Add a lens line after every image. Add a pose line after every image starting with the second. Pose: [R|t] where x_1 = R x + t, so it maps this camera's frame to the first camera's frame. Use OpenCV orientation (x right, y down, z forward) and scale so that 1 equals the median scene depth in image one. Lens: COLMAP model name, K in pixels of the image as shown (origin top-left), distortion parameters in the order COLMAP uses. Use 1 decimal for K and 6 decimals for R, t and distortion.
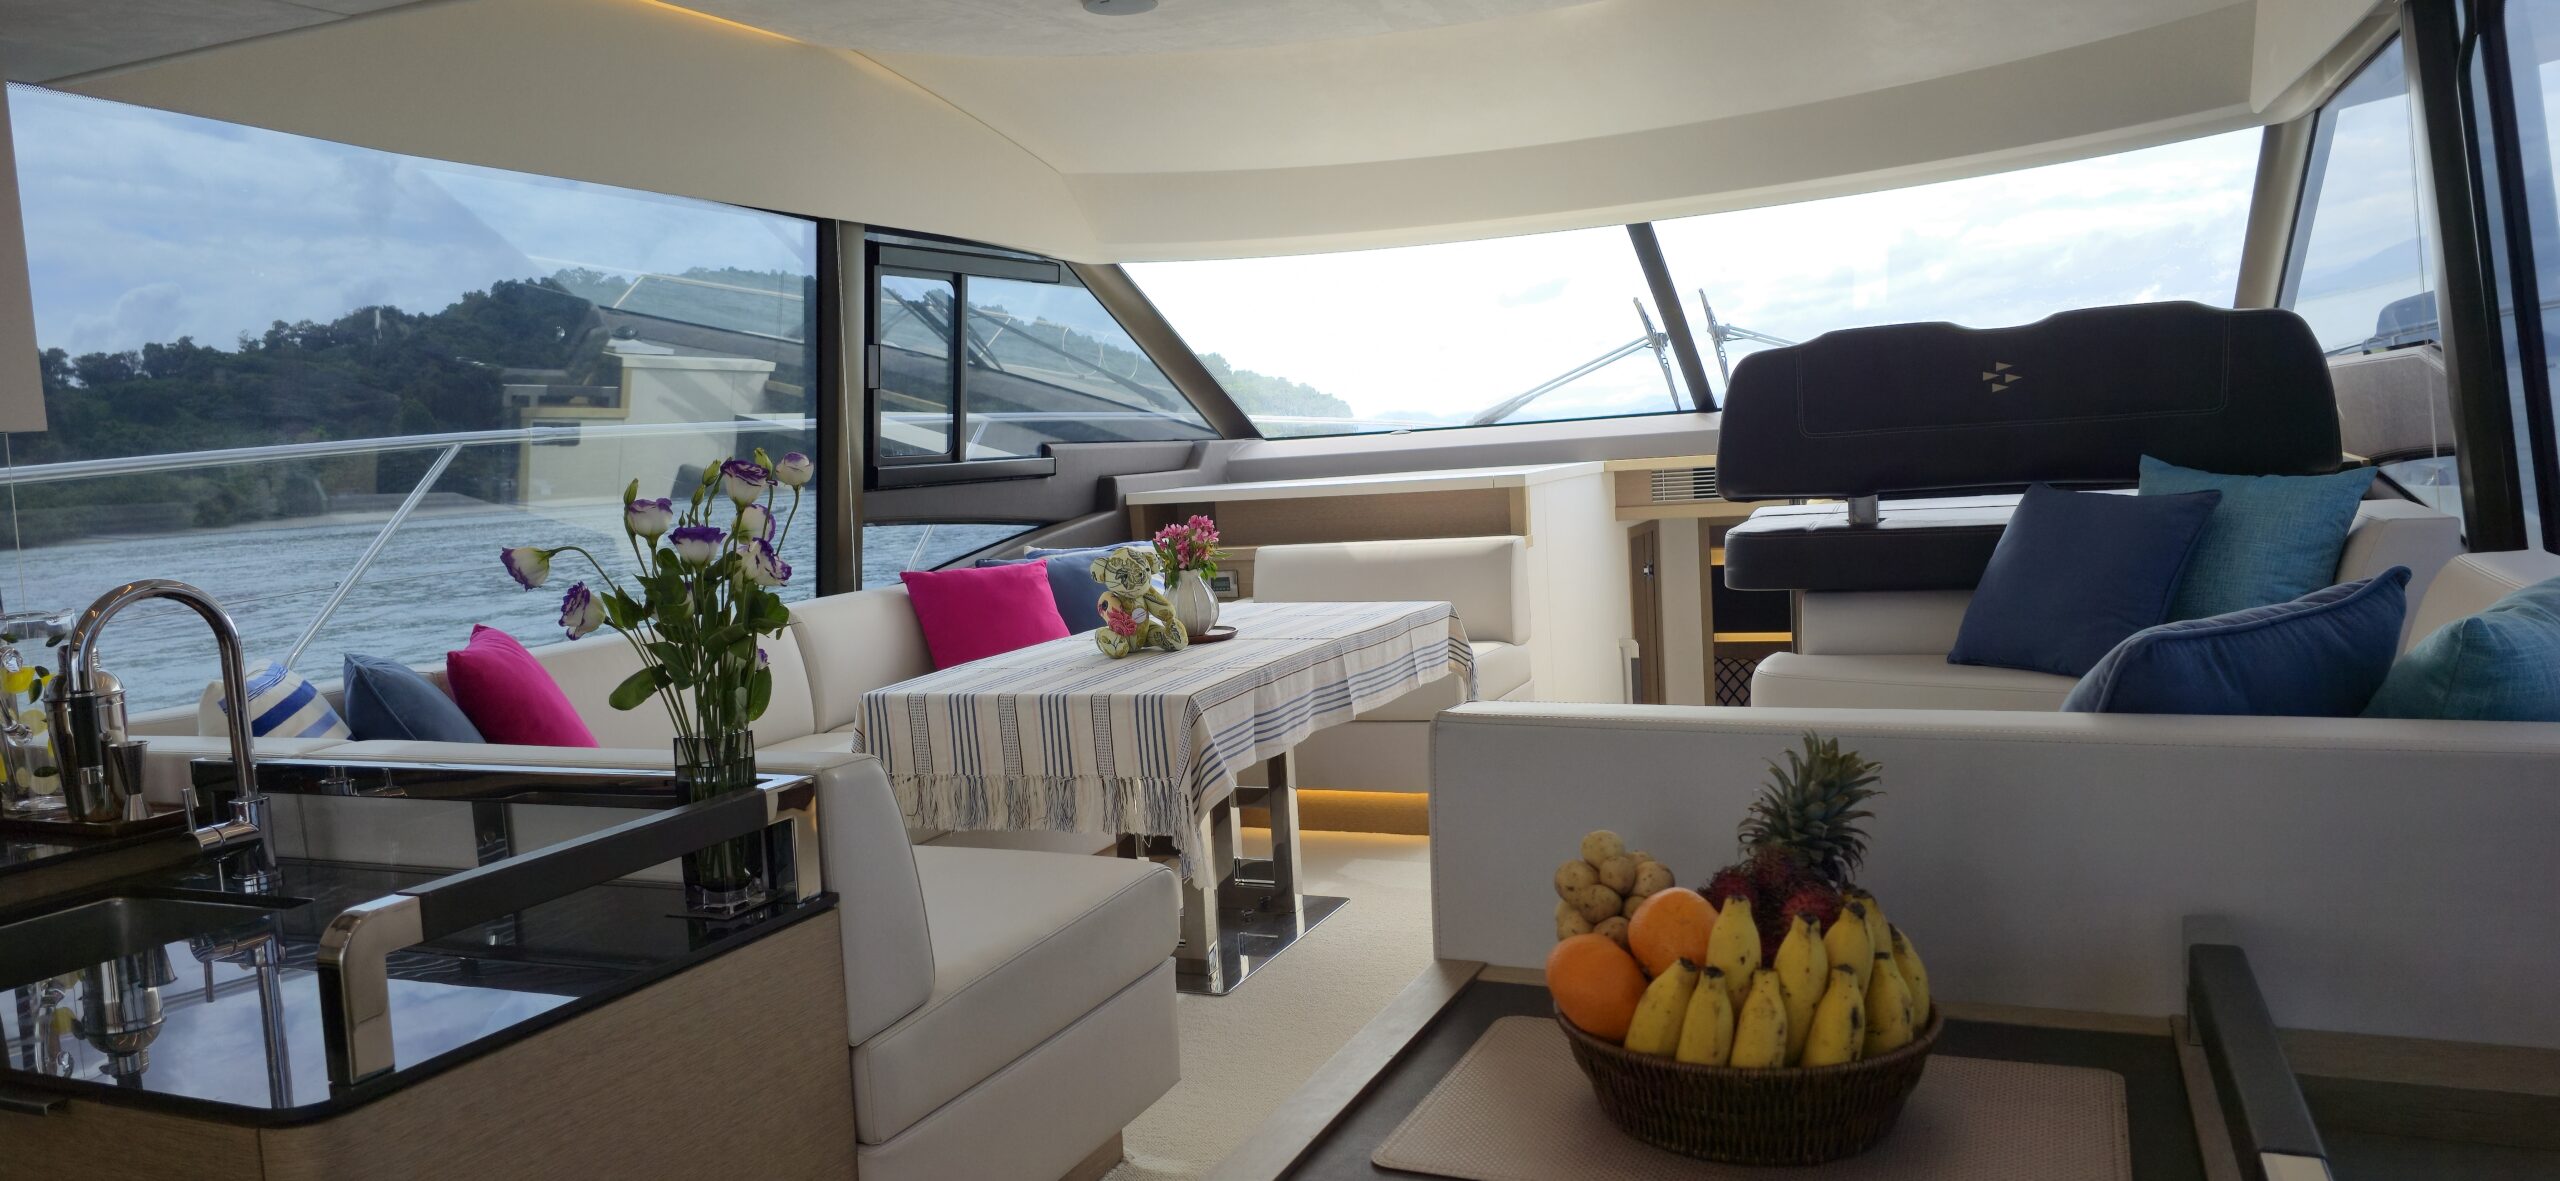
lens RADIAL K [[1681.0, 0, 1280.0], [0, 1681.0, 590.5], [0, 0, 1]] dist [0.001806, 0.000718]
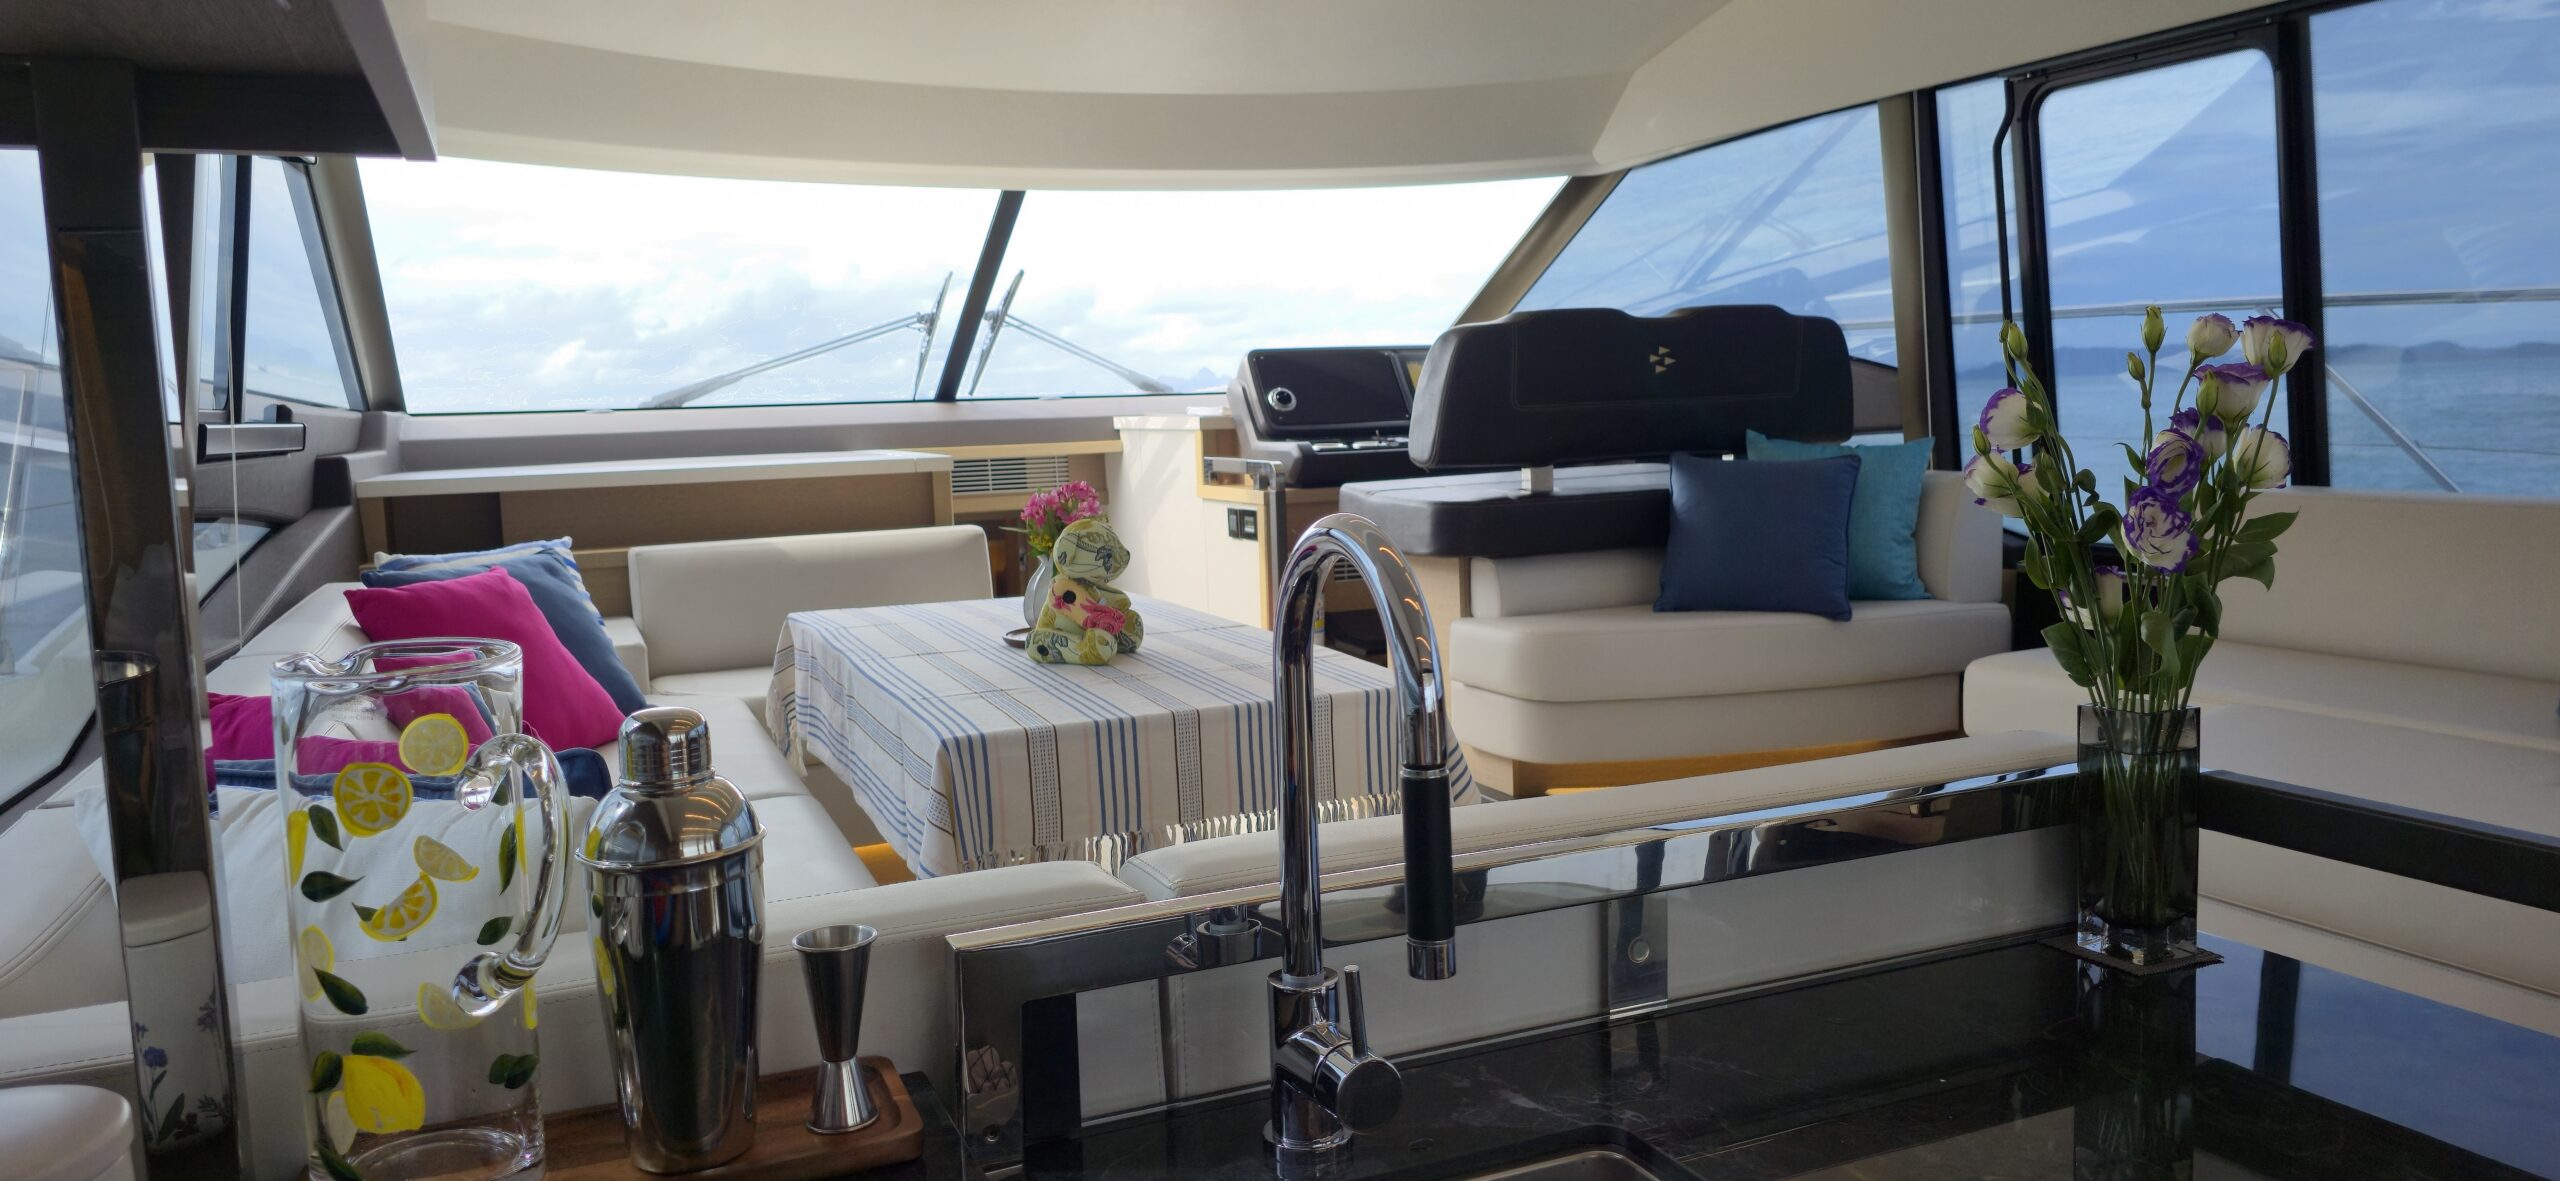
lens RADIAL K [[1681.0, 0, 1280.0], [0, 1681.0, 590.5], [0, 0, 1]] dist [0.001806, 0.000718]
pose [[0.663367, -0.044673, 0.746960, -0.573978], [0.059182, 0.998222, 0.007141, 0.006260], [-0.745951, 0.039469, 0.664831, 0.411754]]
